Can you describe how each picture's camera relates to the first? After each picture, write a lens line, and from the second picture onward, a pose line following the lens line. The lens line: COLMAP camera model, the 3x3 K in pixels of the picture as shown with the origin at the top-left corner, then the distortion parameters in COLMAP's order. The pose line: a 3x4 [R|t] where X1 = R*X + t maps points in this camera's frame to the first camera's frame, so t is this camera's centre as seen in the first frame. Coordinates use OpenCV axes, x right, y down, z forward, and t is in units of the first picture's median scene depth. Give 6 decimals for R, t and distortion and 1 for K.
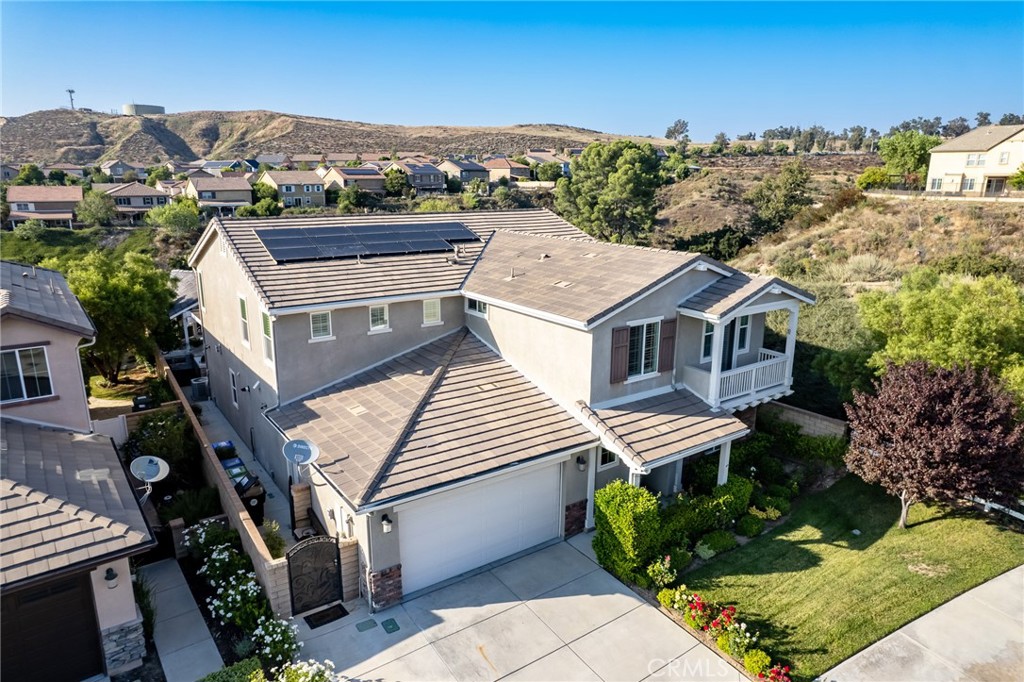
lens RADIAL K [[659.3, 0, 514.6], [0, 659.3, 342.2], [0, 0, 1]] dist [-0.085343, 0.078929]
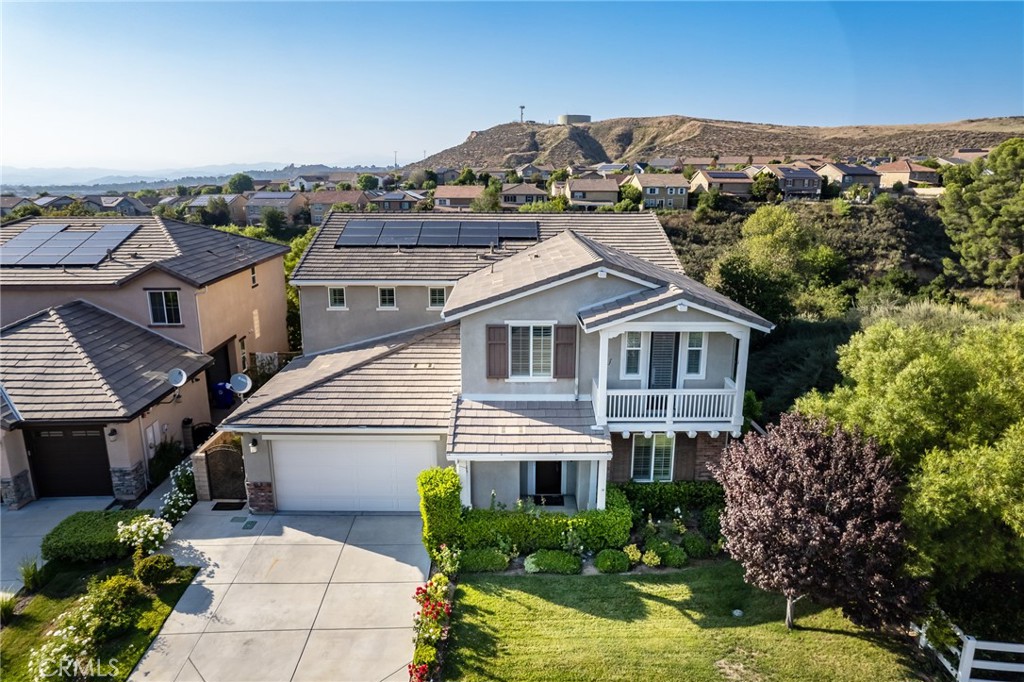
lens RADIAL K [[659.3, 0, 514.6], [0, 659.3, 342.2], [0, 0, 1]] dist [-0.085343, 0.078929]
pose [[0.822909, 0.134162, -0.552106, 0.082712], [-0.136791, 0.989921, 0.036666, -0.004087], [0.551461, 0.045350, 0.832967, 0.017714]]
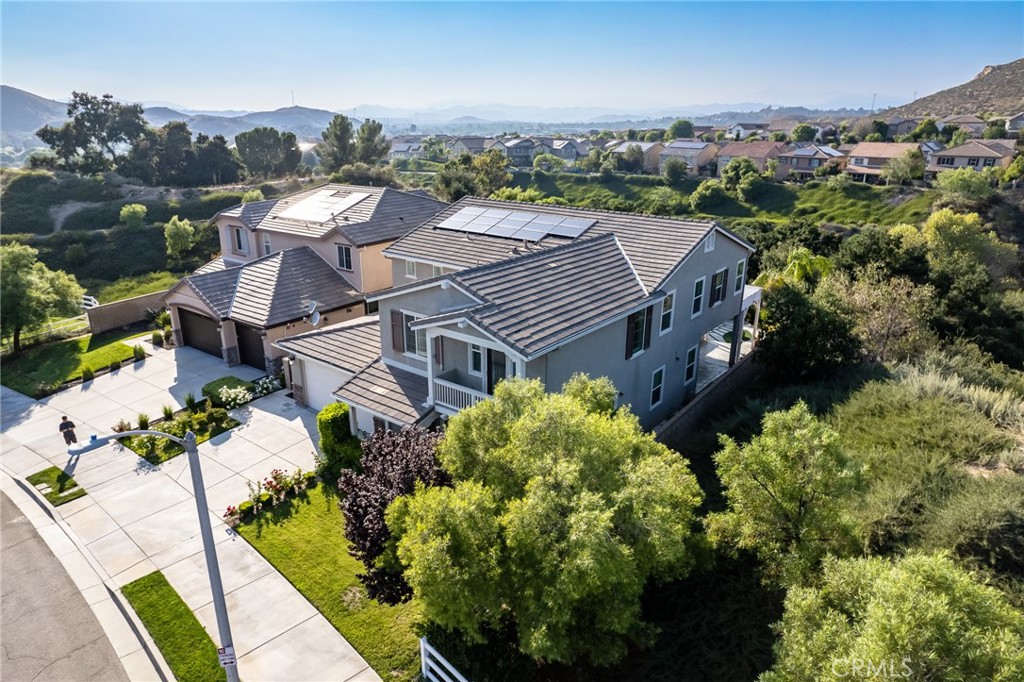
lens RADIAL K [[659.3, 0, 514.6], [0, 659.3, 342.2], [0, 0, 1]] dist [-0.085343, 0.078929]
pose [[0.282276, 0.307611, -0.908678, 0.161817], [-0.236738, 0.940240, 0.244754, -0.038398], [0.929664, 0.146031, 0.338230, 0.085213]]
